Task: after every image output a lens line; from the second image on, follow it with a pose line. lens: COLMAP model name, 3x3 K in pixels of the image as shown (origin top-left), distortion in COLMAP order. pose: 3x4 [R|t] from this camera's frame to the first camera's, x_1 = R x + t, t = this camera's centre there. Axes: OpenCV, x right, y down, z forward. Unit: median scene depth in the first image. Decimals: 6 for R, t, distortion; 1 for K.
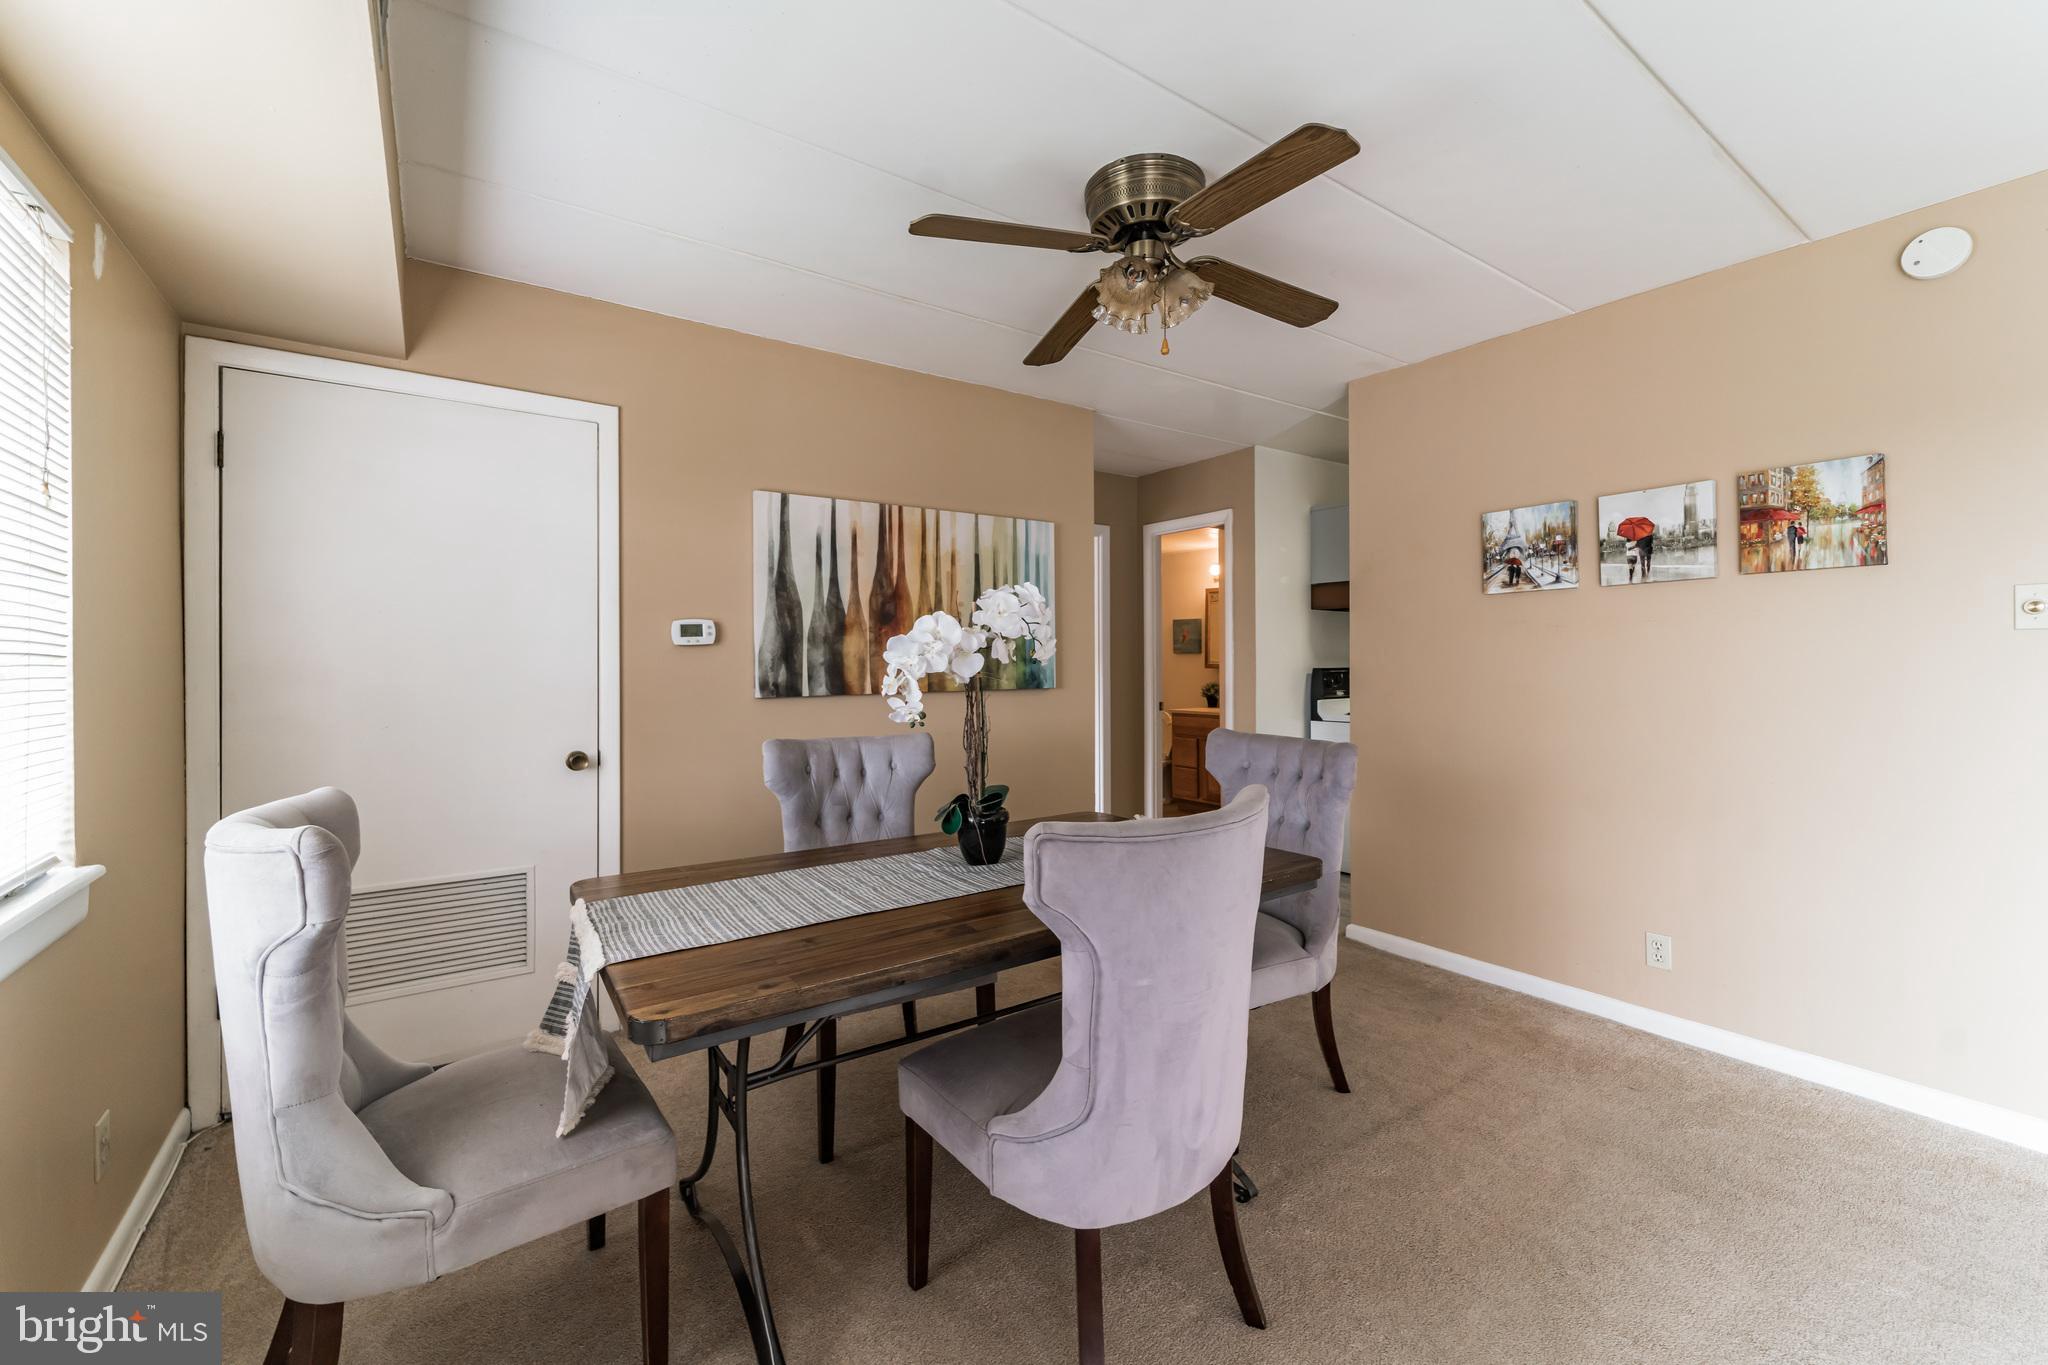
lens RADIAL K [[835.4, 0, 1018.4], [0, 835.4, 661.3], [0, 0, 1]] dist [-0.002080, -0.000267]
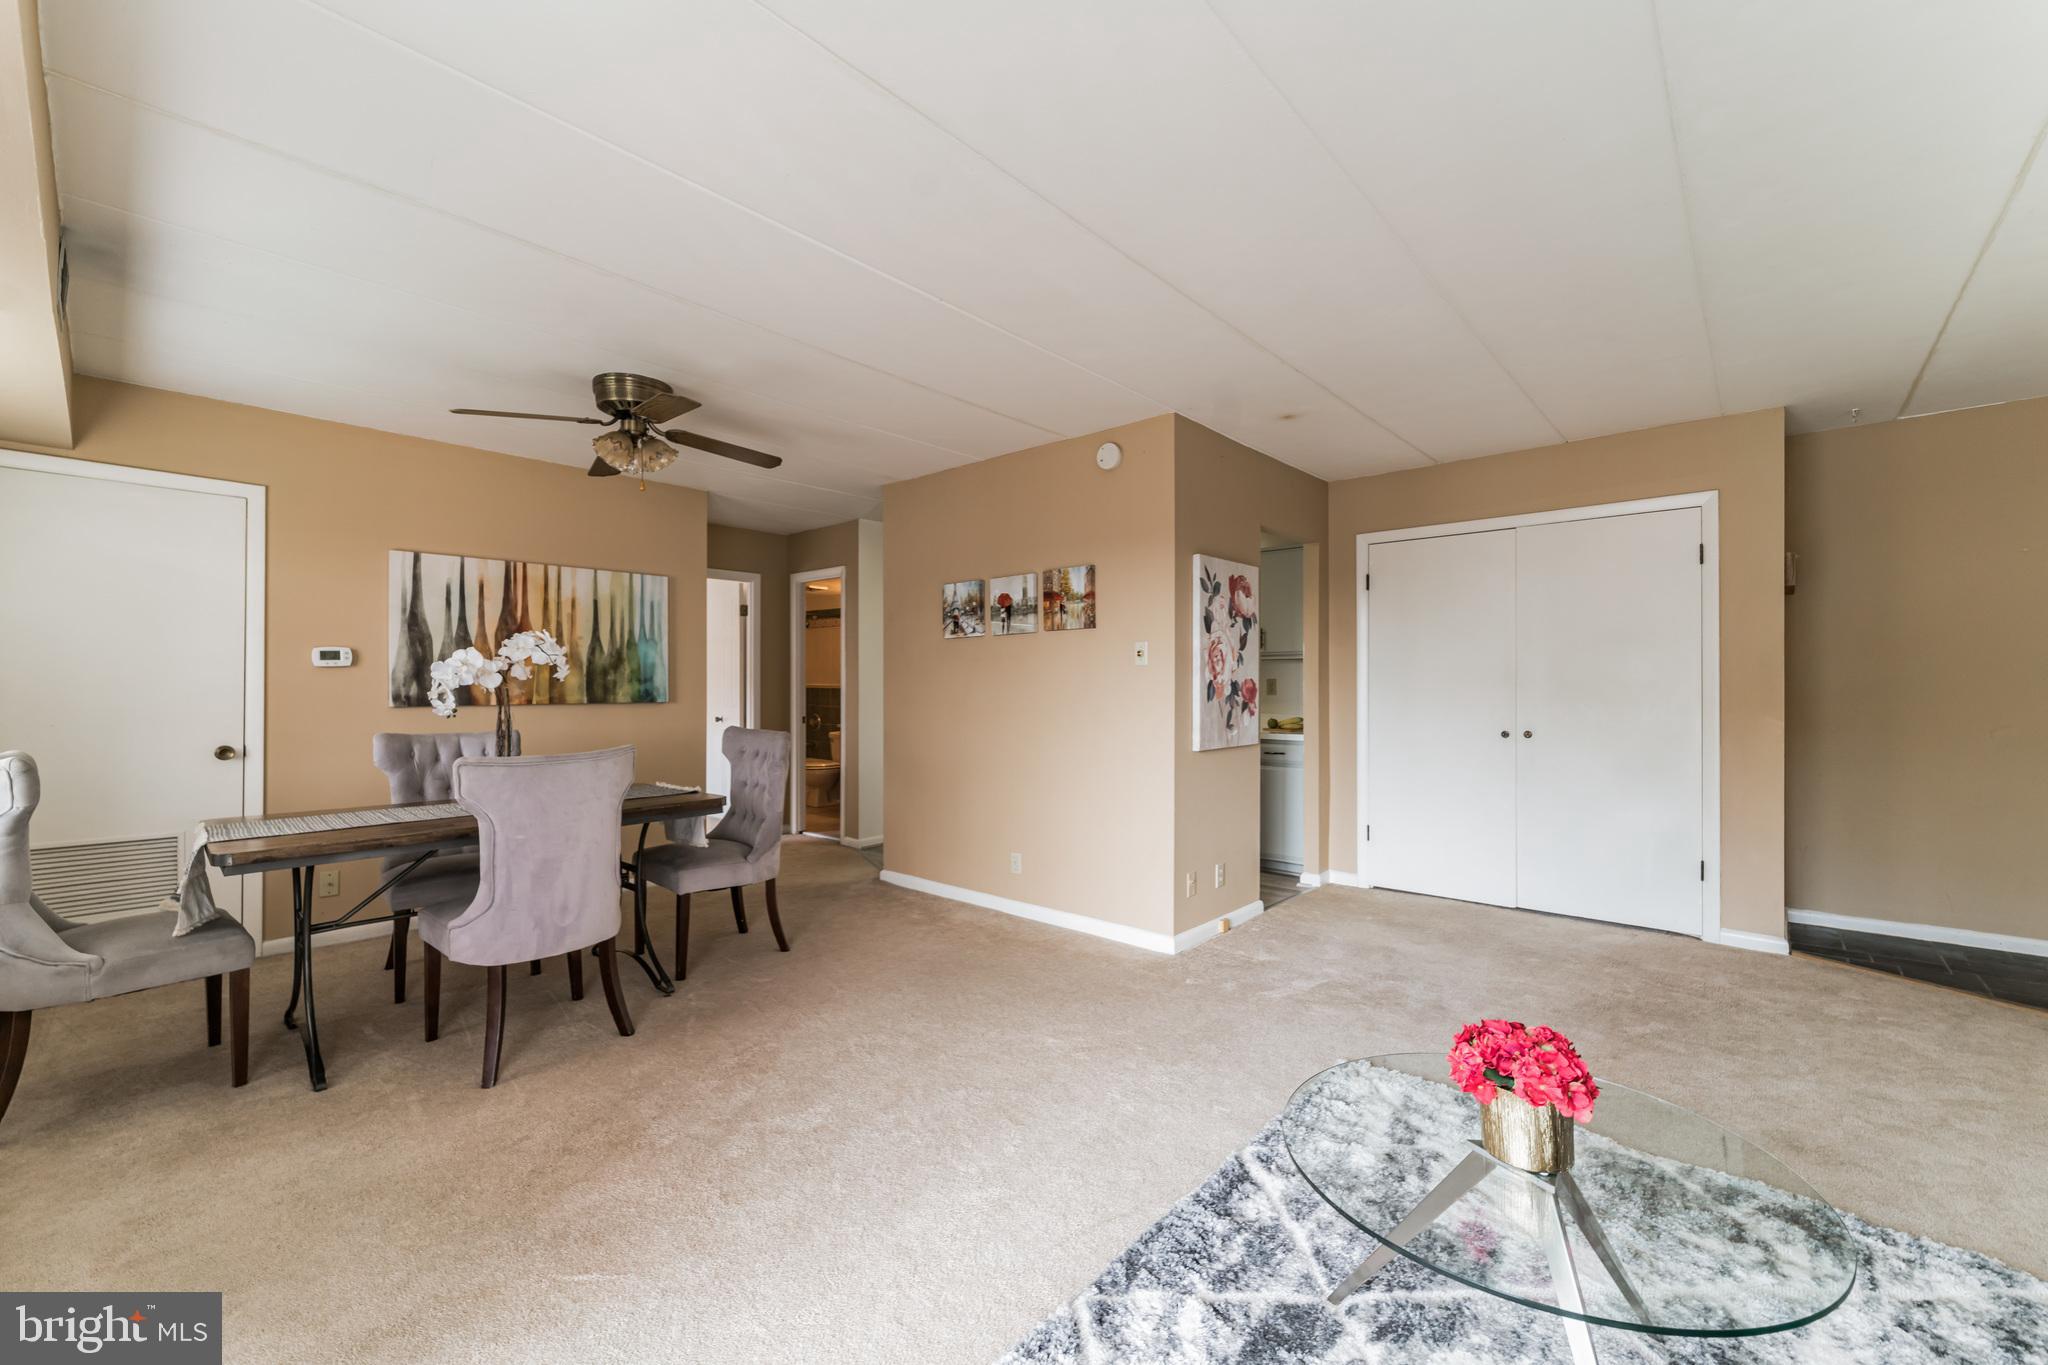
lens RADIAL K [[845.9, 0, 1024.0], [0, 845.9, 682.5], [0, 0, 1]] dist [-0.001461, -0.000768]
pose [[0.975447, 0.006672, 0.220133, 0.425089], [-0.005352, 0.999964, -0.006595, 0.009899], [-0.220169, 0.005255, 0.975448, -0.604068]]
